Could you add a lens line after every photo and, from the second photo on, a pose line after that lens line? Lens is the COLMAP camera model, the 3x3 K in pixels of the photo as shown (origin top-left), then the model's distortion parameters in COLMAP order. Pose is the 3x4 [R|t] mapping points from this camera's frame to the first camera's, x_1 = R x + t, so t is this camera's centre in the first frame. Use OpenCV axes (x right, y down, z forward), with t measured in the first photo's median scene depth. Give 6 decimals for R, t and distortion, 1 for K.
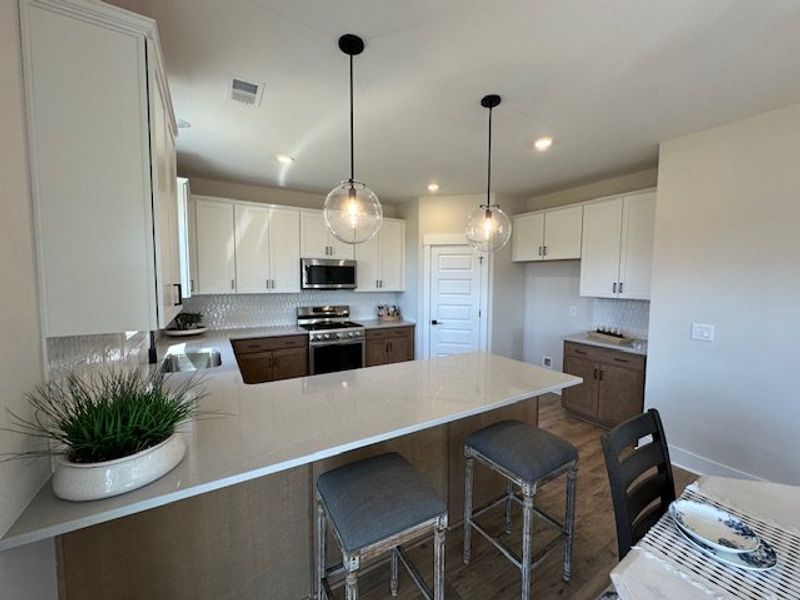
lens RADIAL K [[319.3, 0, 387.3], [0, 319.3, 303.7], [0, 0, 1]] dist [-0.010695, 0.000885]
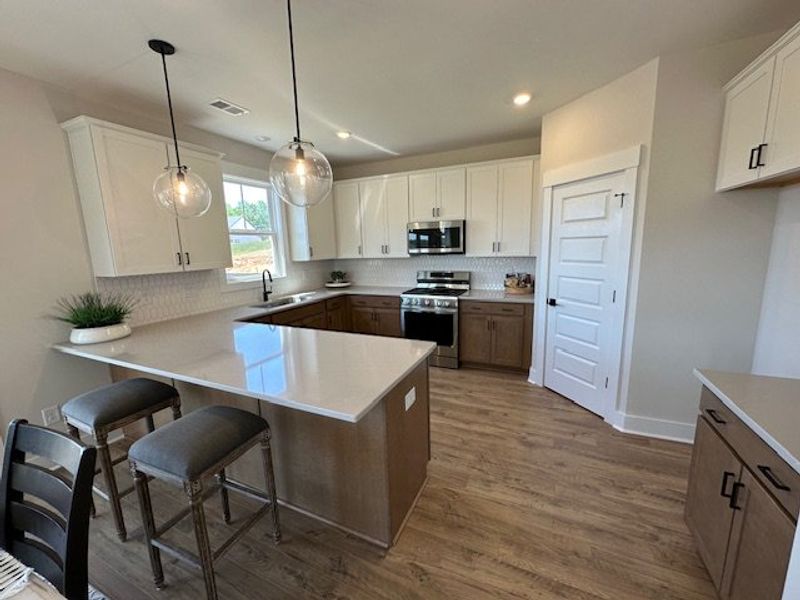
lens RADIAL K [[319.3, 0, 404.2], [0, 319.3, 302.0], [0, 0, 1]] dist [-0.010695, 0.000885]
pose [[0.558972, 0.122506, -0.820087, 0.551862], [-0.030830, 0.991412, 0.127086, -0.020123], [0.828613, -0.045754, 0.557949, 0.375121]]
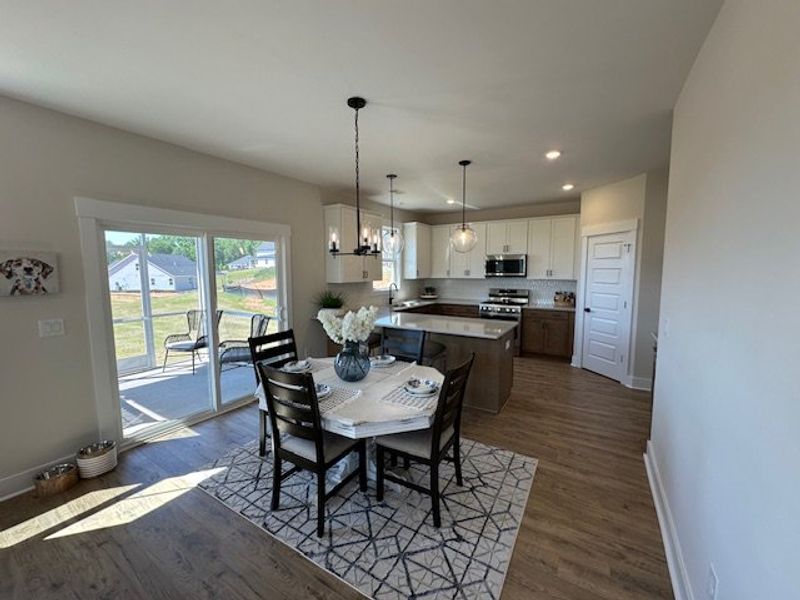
lens RADIAL K [[319.3, 0, 401.3], [0, 319.3, 300.8], [0, 0, 1]] dist [-0.010695, 0.000885]
pose [[0.443196, 0.080995, -0.892758, 0.842474], [-0.061612, 0.996307, 0.059803, 0.003954], [0.894305, 0.028500, 0.446549, -0.014274]]
